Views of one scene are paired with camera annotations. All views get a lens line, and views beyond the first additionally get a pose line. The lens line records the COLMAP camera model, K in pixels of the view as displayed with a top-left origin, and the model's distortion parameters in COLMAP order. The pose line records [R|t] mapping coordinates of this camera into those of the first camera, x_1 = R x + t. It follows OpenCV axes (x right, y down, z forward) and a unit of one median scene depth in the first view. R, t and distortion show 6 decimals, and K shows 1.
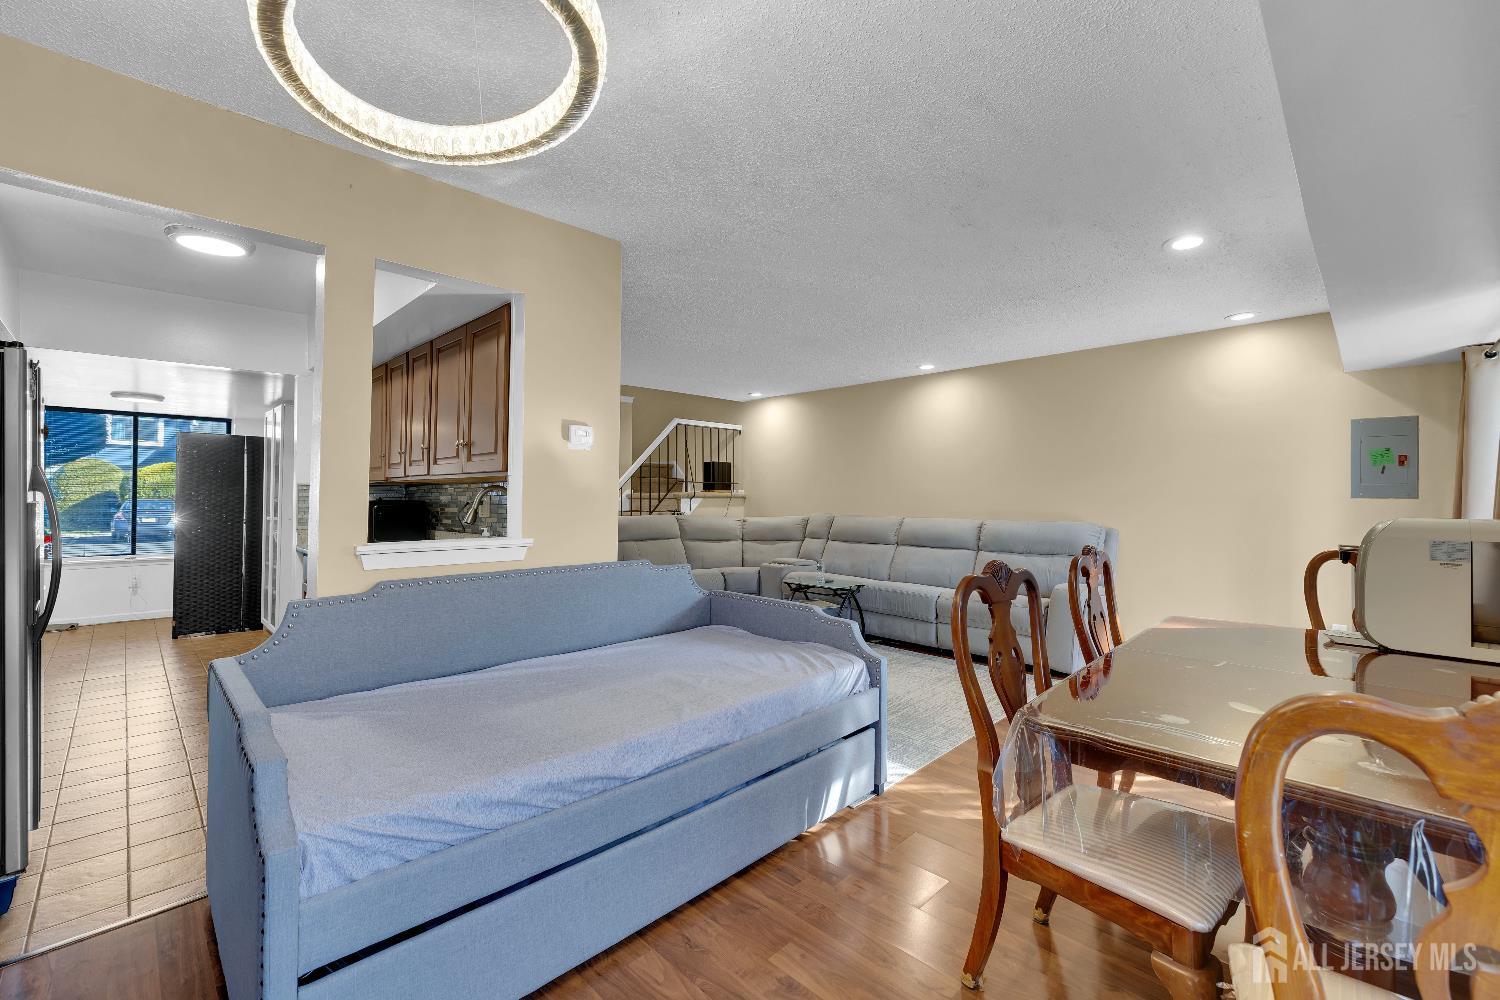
lens RADIAL K [[622.1, 0, 750.5], [0, 622.1, 496.5], [0, 0, 1]] dist [0.000455, -0.000047]
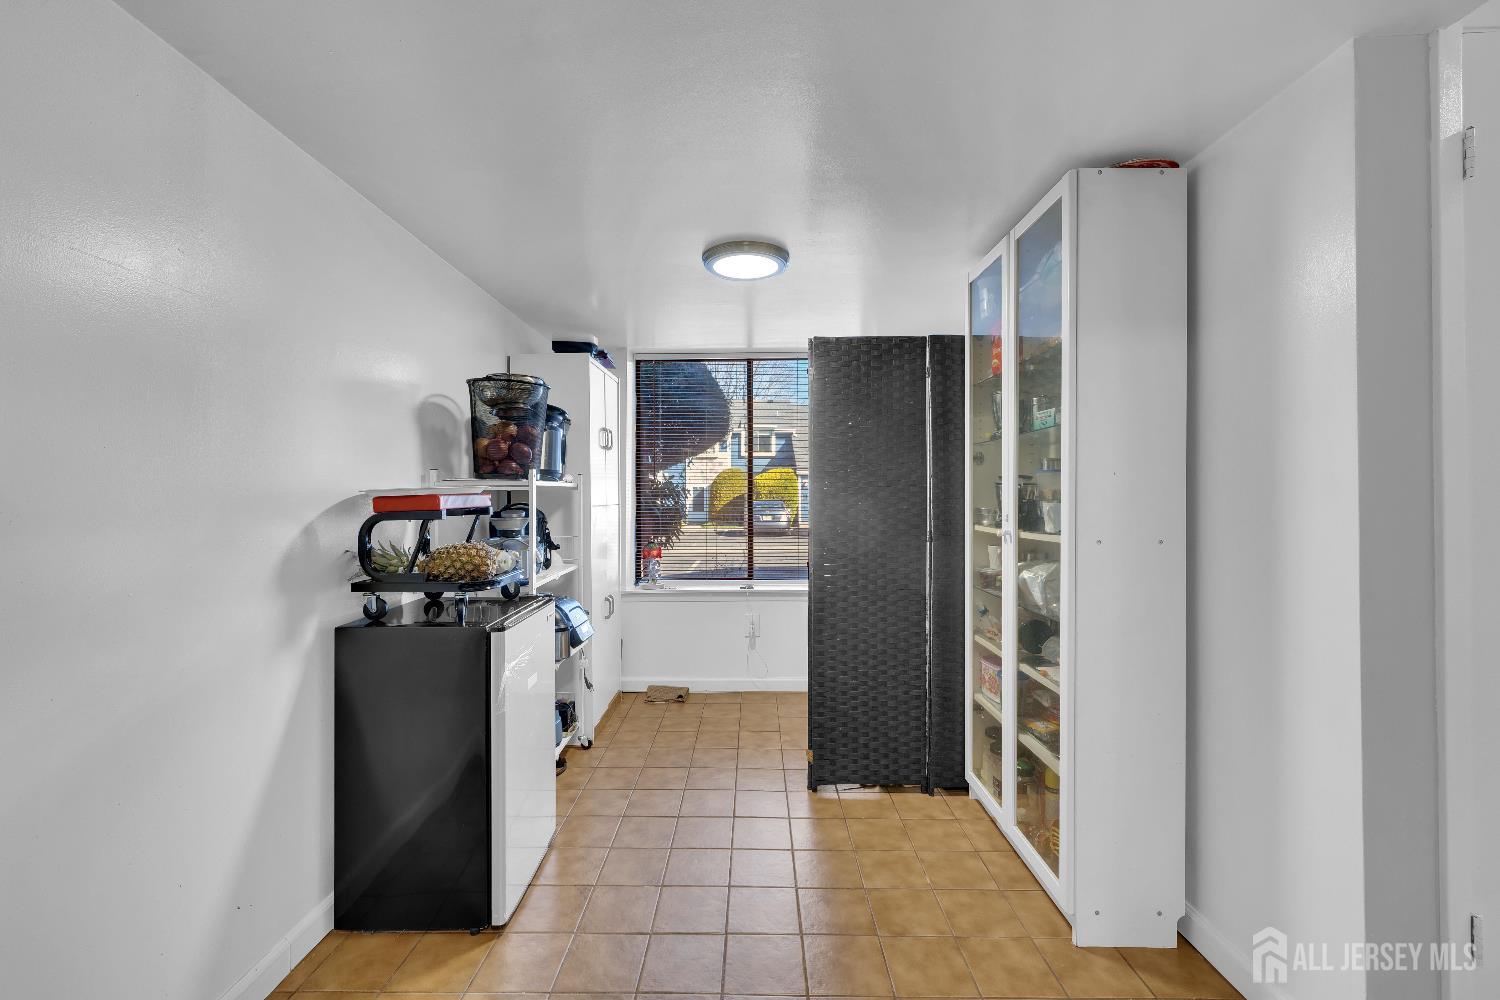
lens RADIAL K [[622.1, 0, 748.6], [0, 622.1, 498.6], [0, 0, 1]] dist [0.000455, -0.000047]
pose [[0.699546, 0.004044, -0.714576, -0.578977], [-0.007917, 0.999966, -0.002092, 0.016797], [0.714544, 0.007121, 0.699555, 0.591981]]
